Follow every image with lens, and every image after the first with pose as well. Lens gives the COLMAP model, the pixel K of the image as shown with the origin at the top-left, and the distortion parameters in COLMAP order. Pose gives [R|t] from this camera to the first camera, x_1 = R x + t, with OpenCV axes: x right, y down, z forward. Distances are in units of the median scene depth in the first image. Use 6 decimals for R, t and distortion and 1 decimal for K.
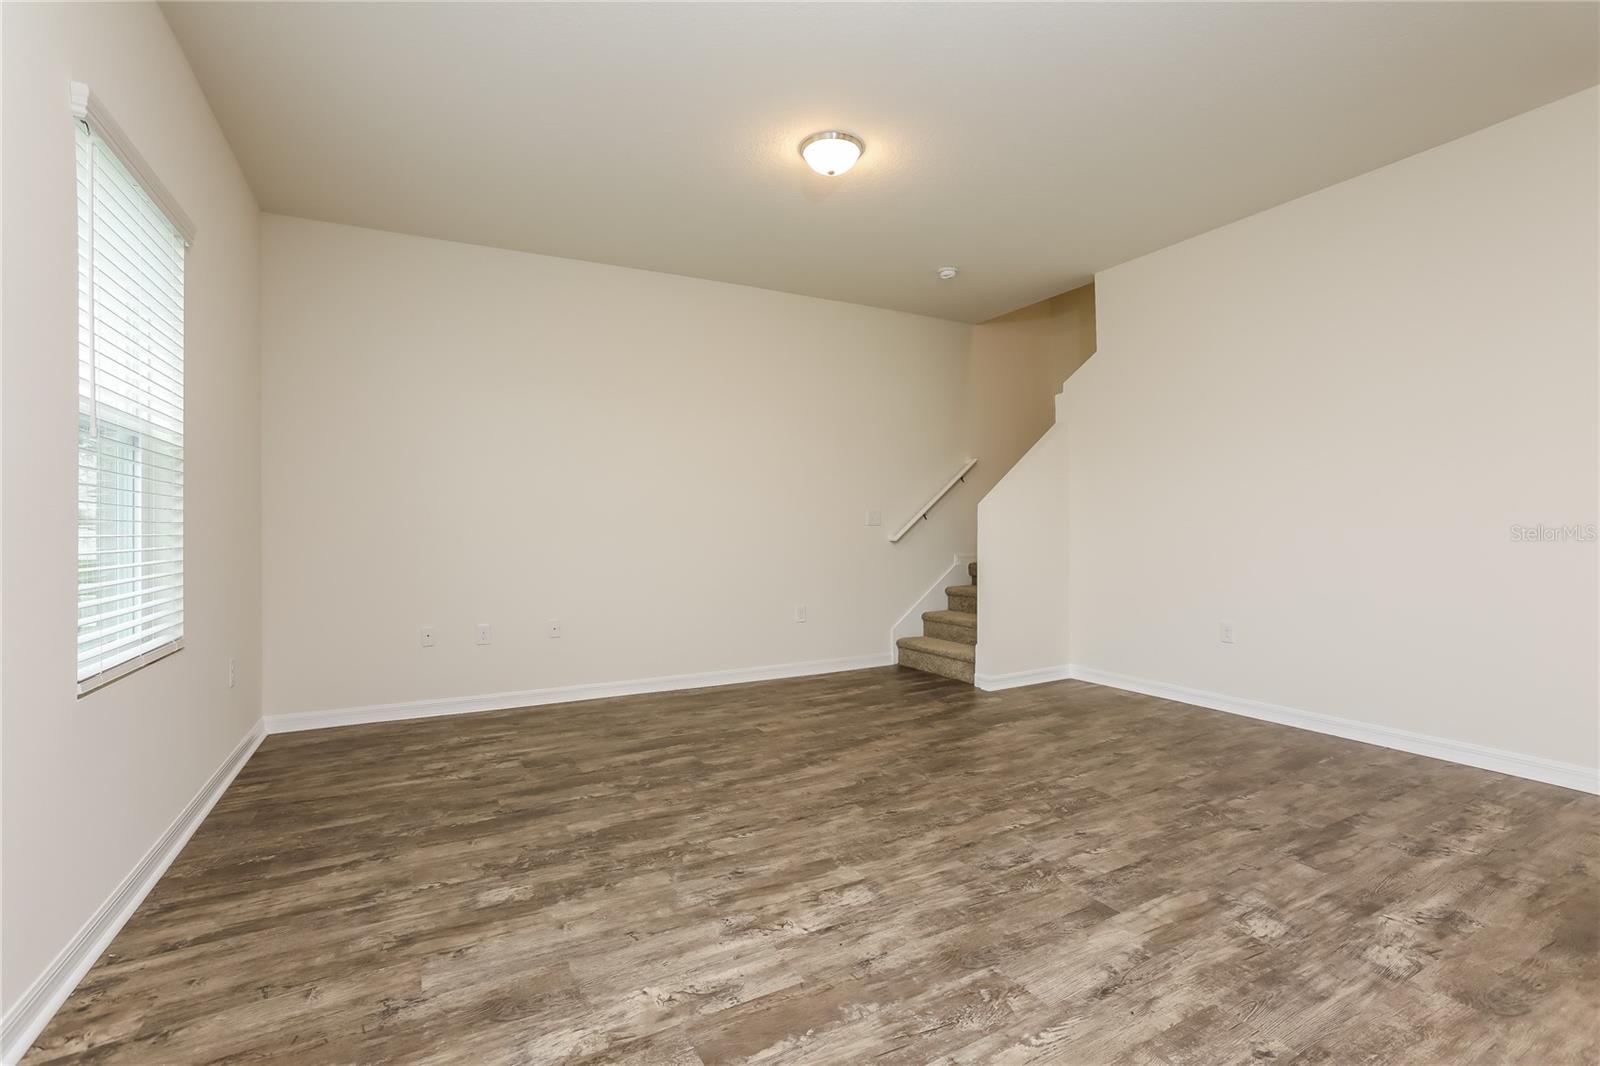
lens RADIAL K [[709.4, 0, 799.9], [0, 709.4, 525.6], [0, 0, 1]] dist [-0.047798, 0.021857]
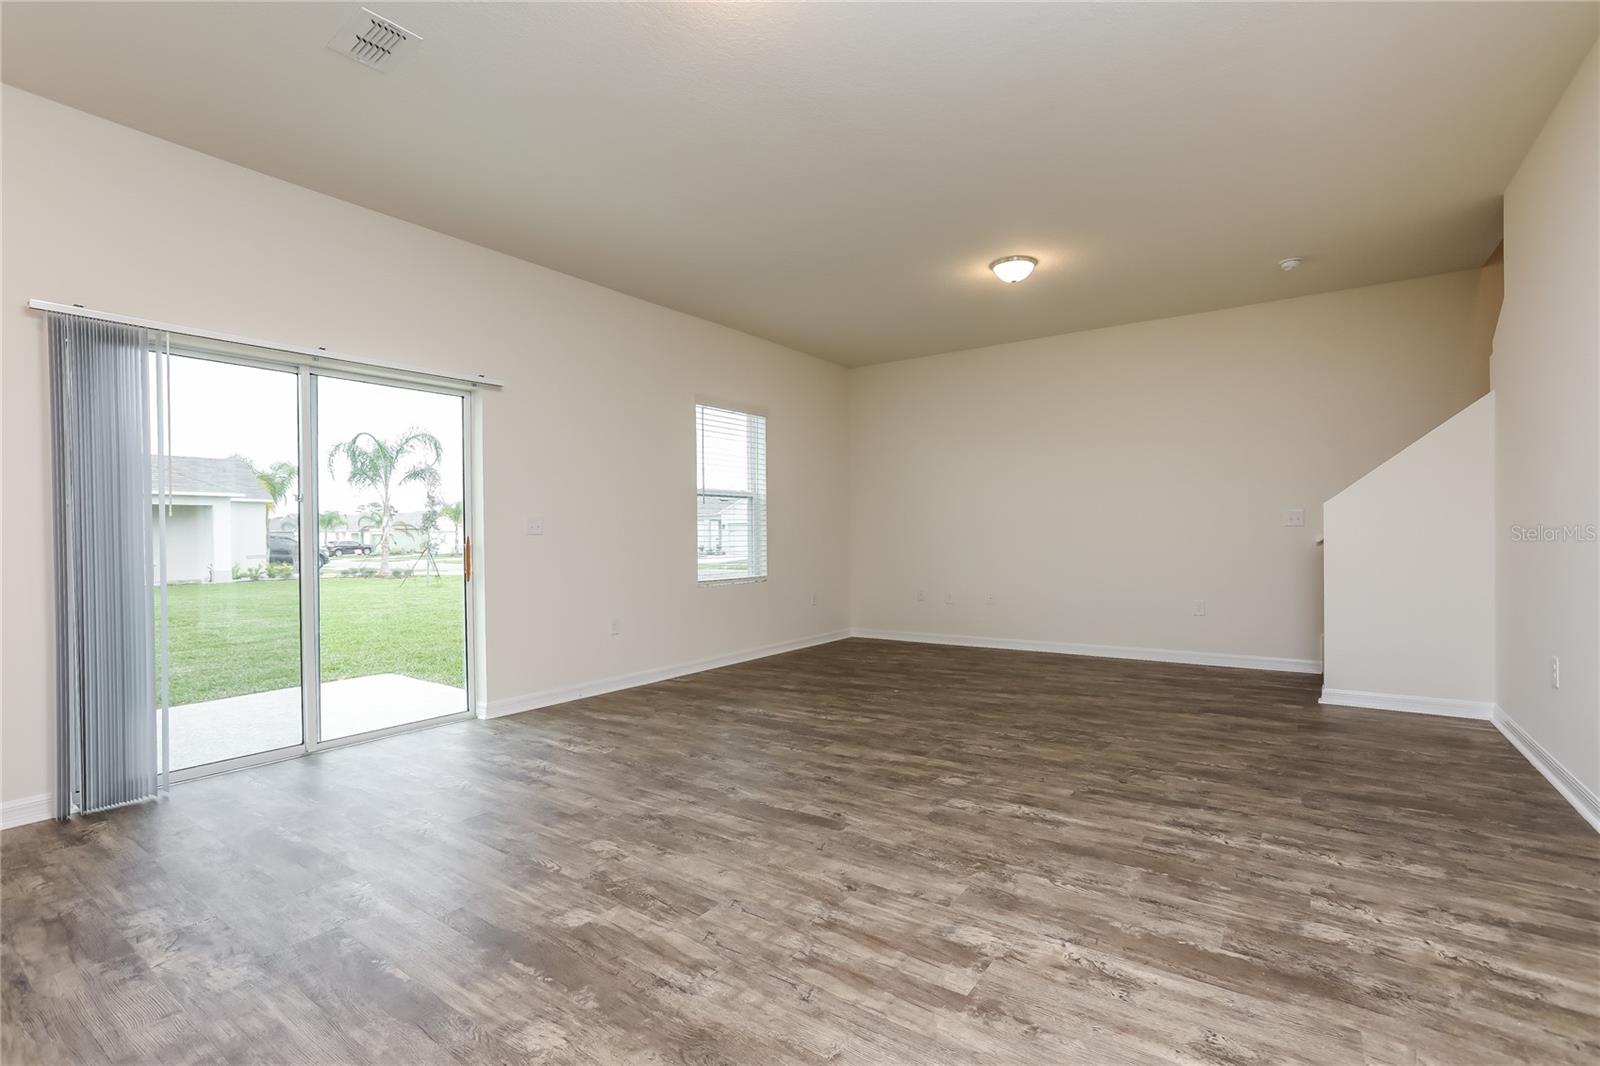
lens RADIAL K [[709.4, 0, 799.9], [0, 709.4, 525.6], [0, 0, 1]] dist [-0.047798, 0.021857]
pose [[0.458385, -0.000917, -0.888753, 1.568111], [0.008746, 0.999956, 0.003479, -0.014644], [0.888711, -0.009368, 0.458373, -0.044635]]
